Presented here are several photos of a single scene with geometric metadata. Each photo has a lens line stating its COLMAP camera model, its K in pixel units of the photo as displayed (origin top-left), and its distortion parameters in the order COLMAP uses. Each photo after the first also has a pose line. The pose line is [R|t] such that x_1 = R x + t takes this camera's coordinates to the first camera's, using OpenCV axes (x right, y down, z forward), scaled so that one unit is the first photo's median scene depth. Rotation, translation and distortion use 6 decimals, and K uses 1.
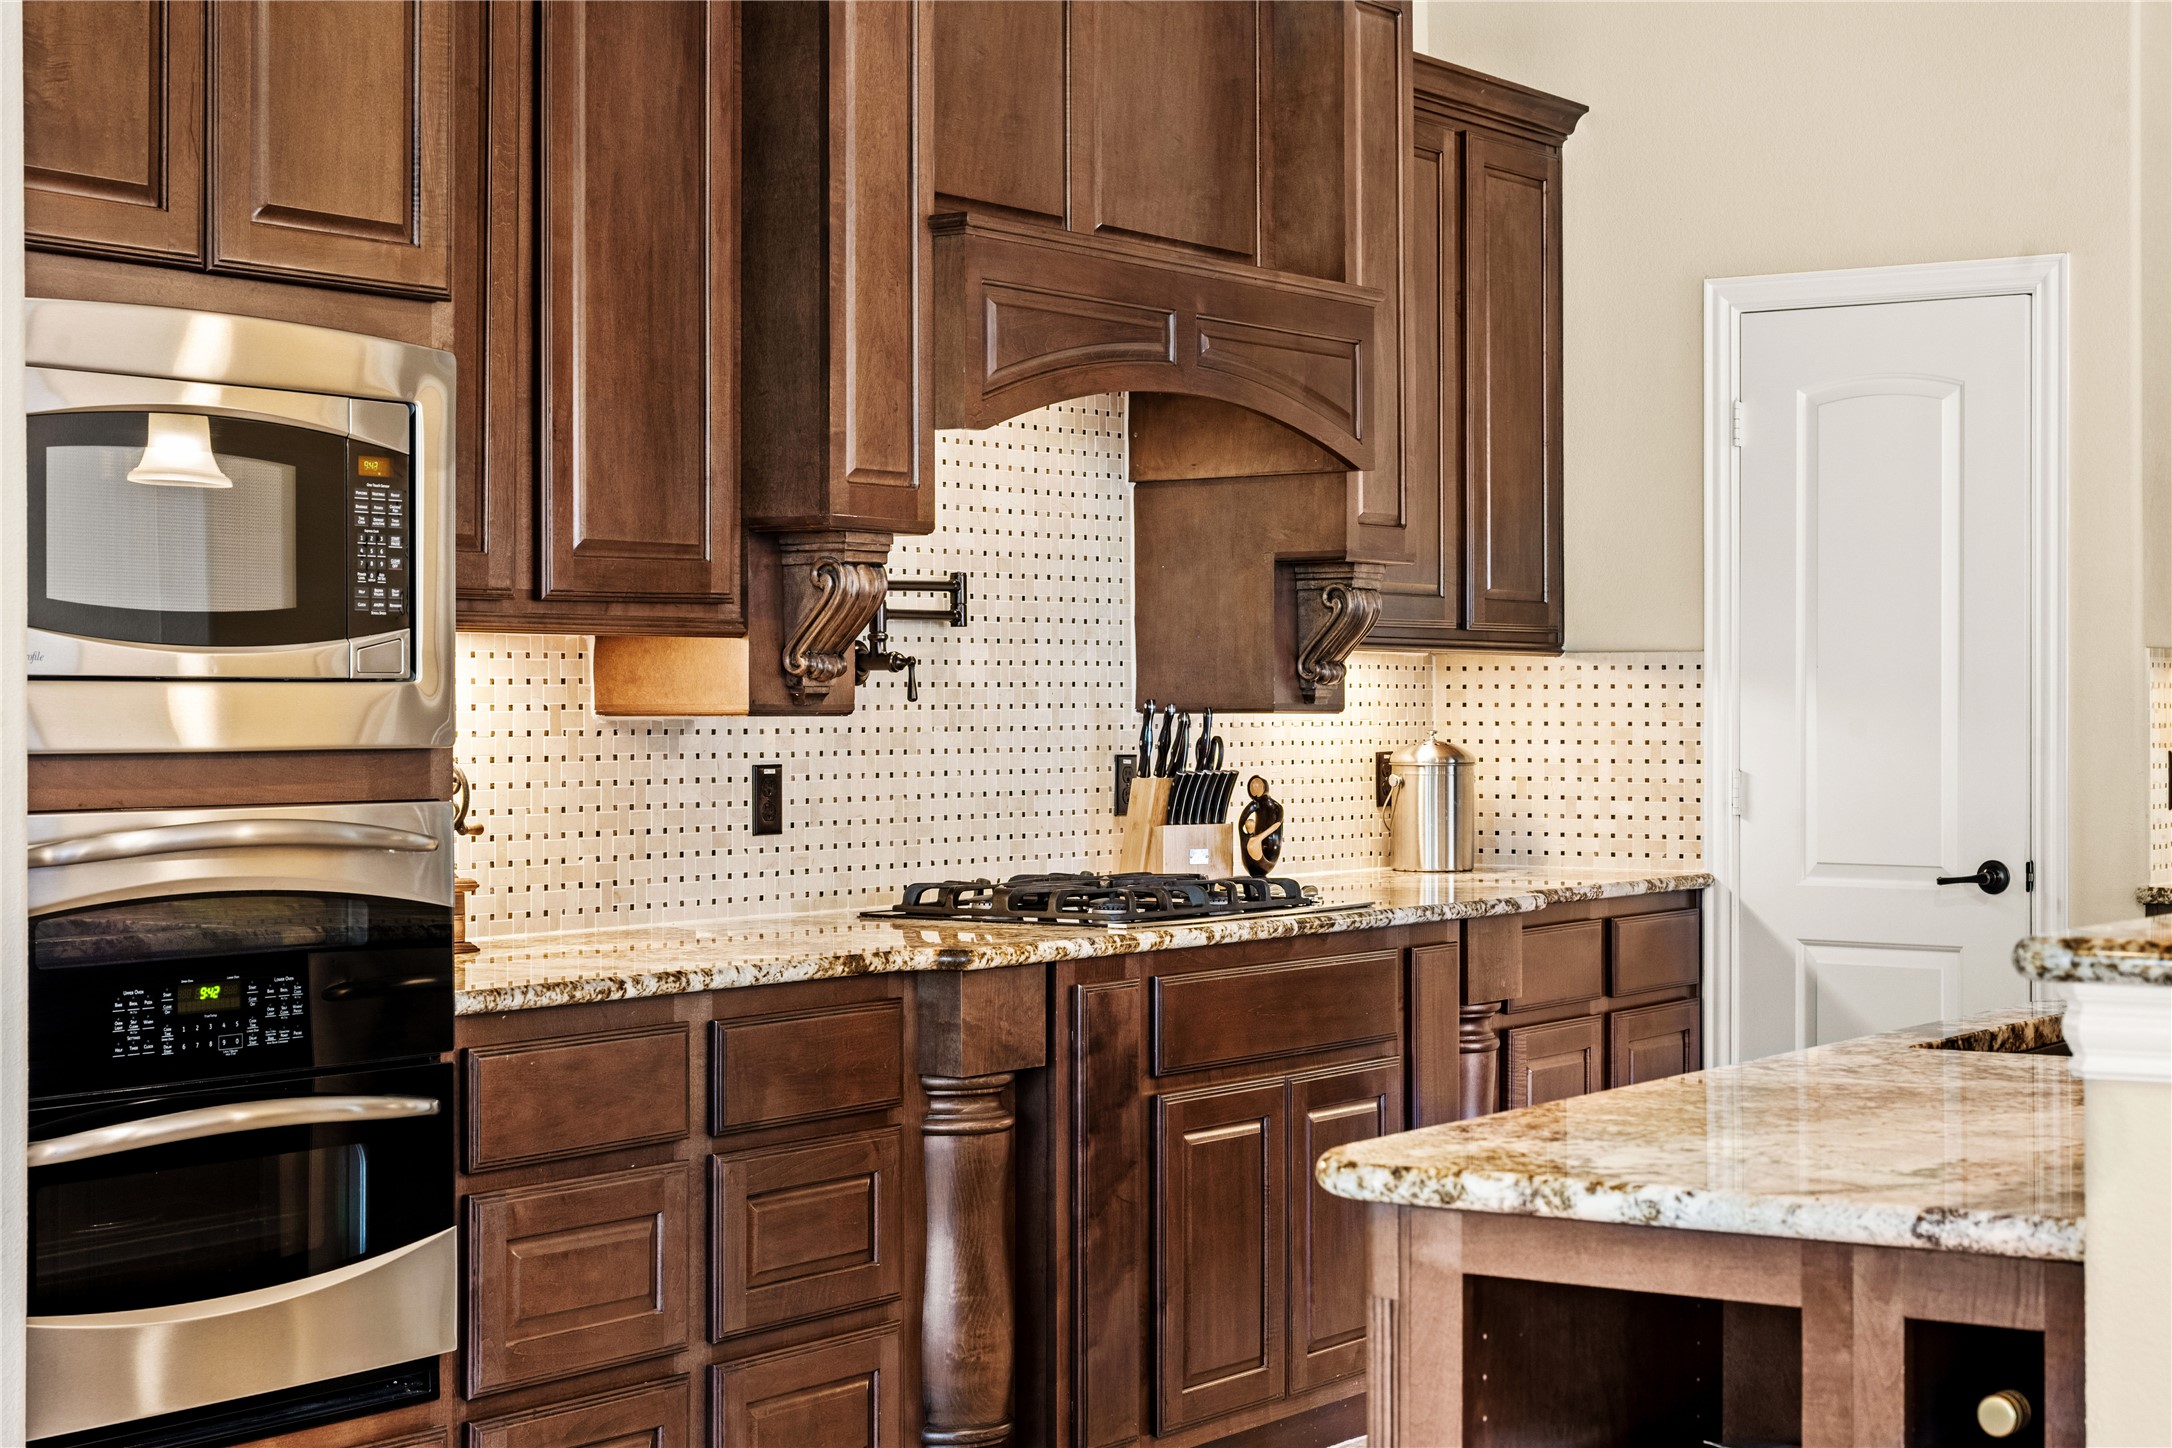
lens RADIAL K [[3687.1, 0, 1084.7], [0, 3687.1, 714.4], [0, 0, 1]] dist [0.033936, 0.000000]
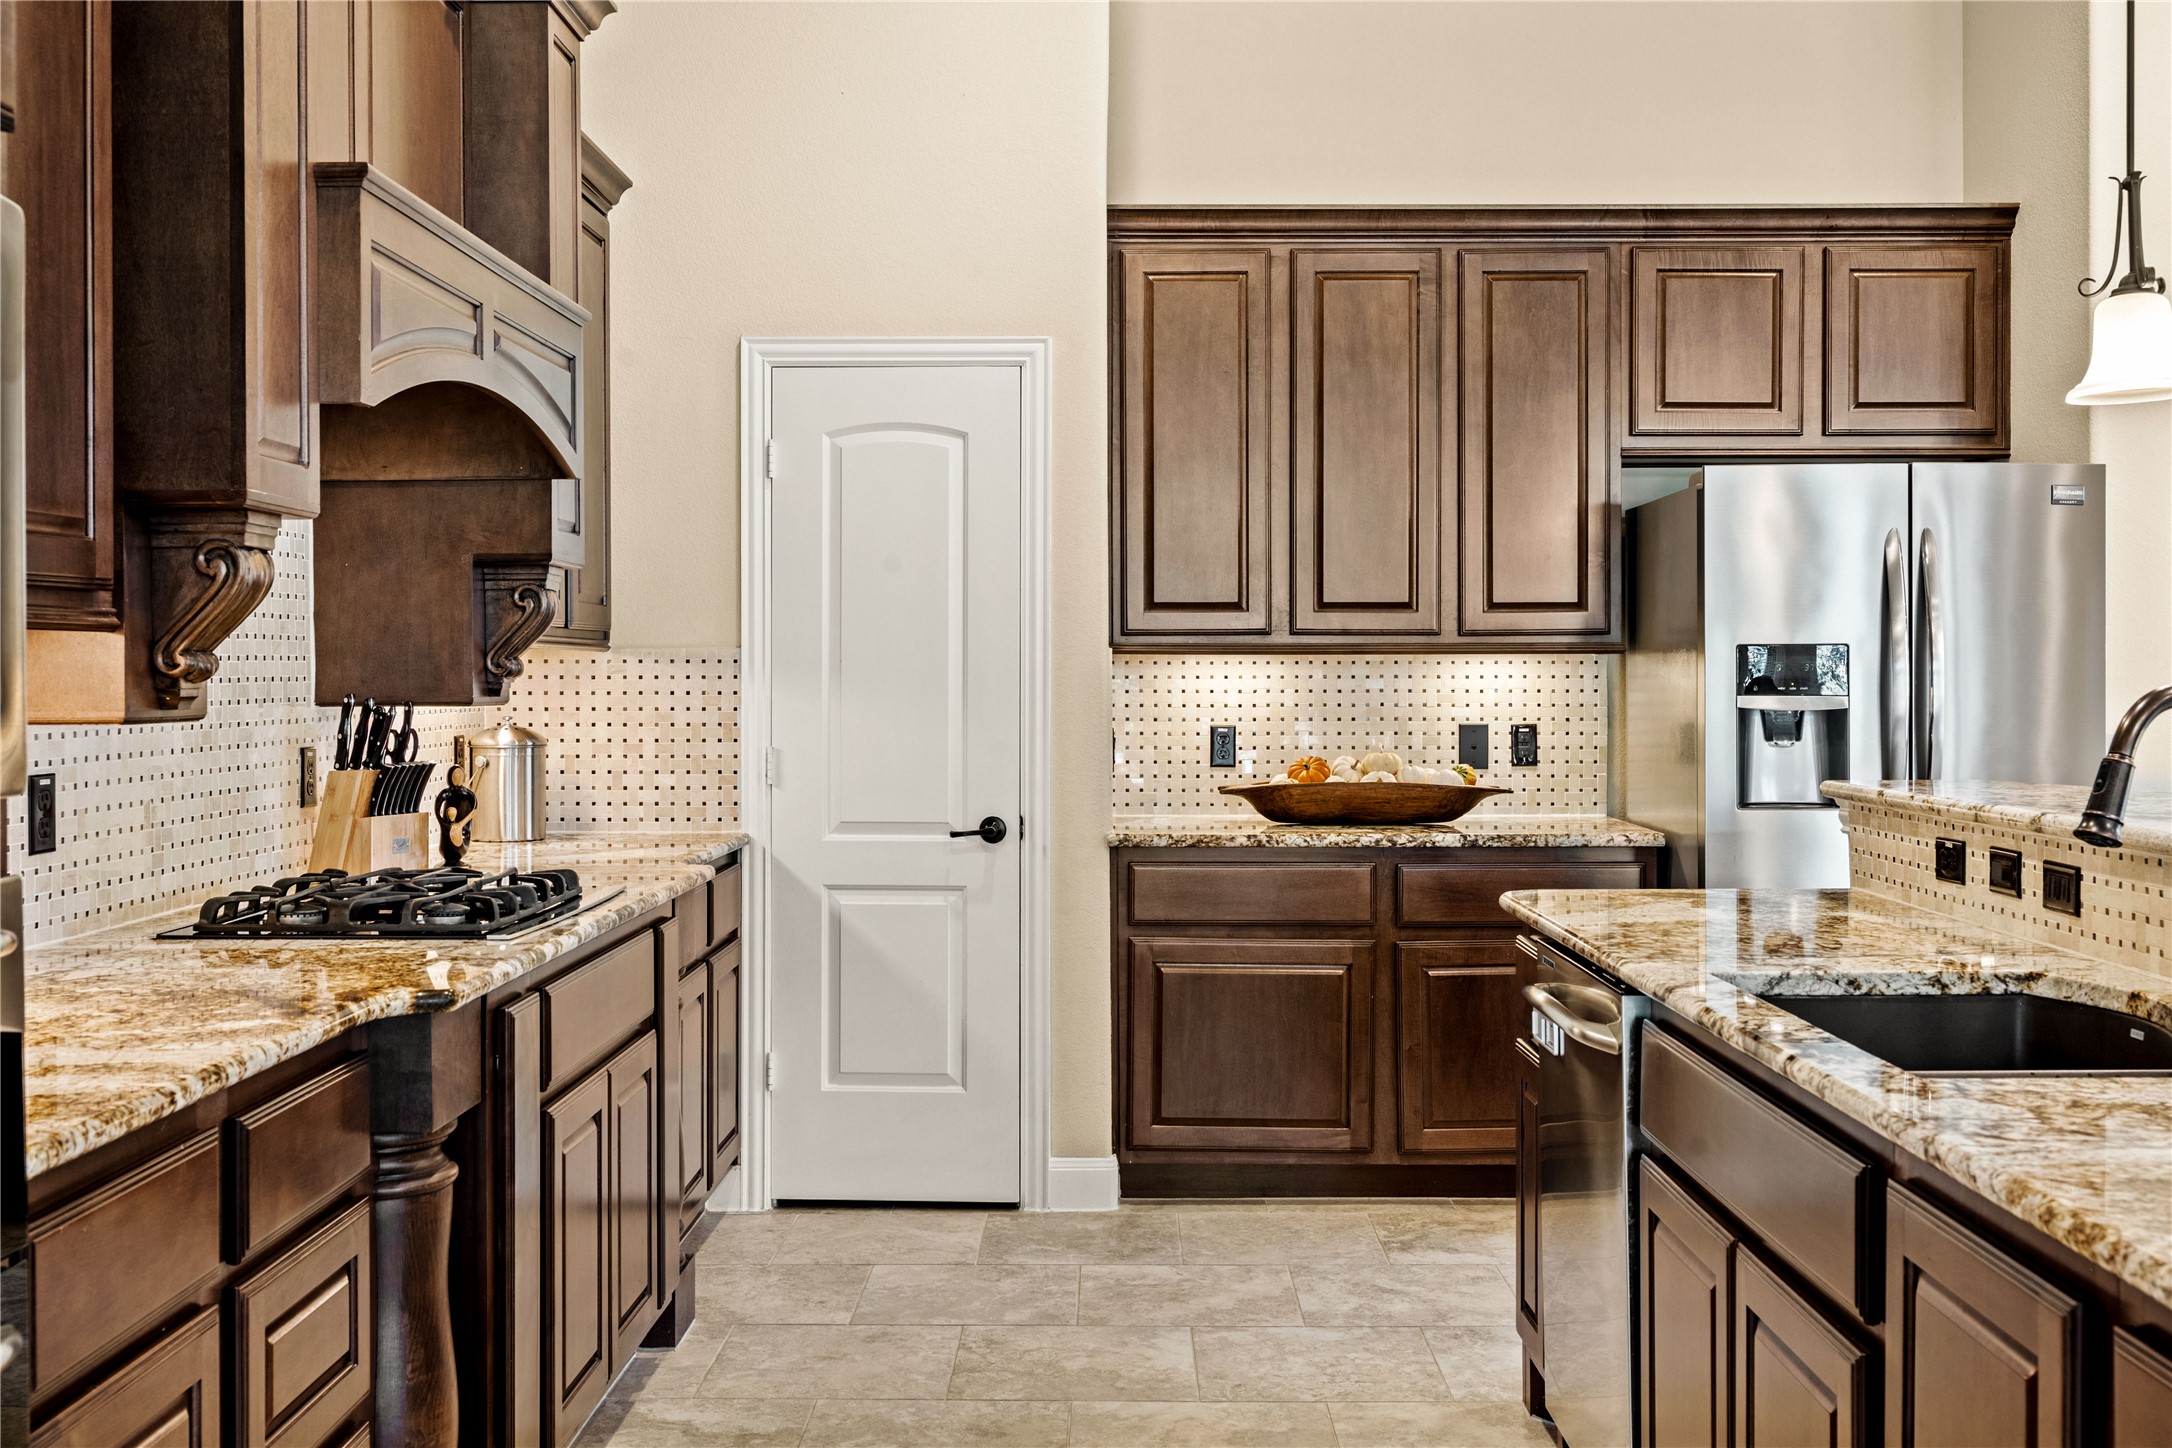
lens RADIAL K [[2230.1, 0, 1089.9], [0, 2230.1, 703.0], [0, 0, 1]] dist [0.006413, 0.000000]
pose [[0.825960, -0.008323, 0.563668, -0.162423], [0.002071, 0.999929, 0.011729, -0.008373], [-0.563725, -0.008520, 0.825918, 0.374351]]
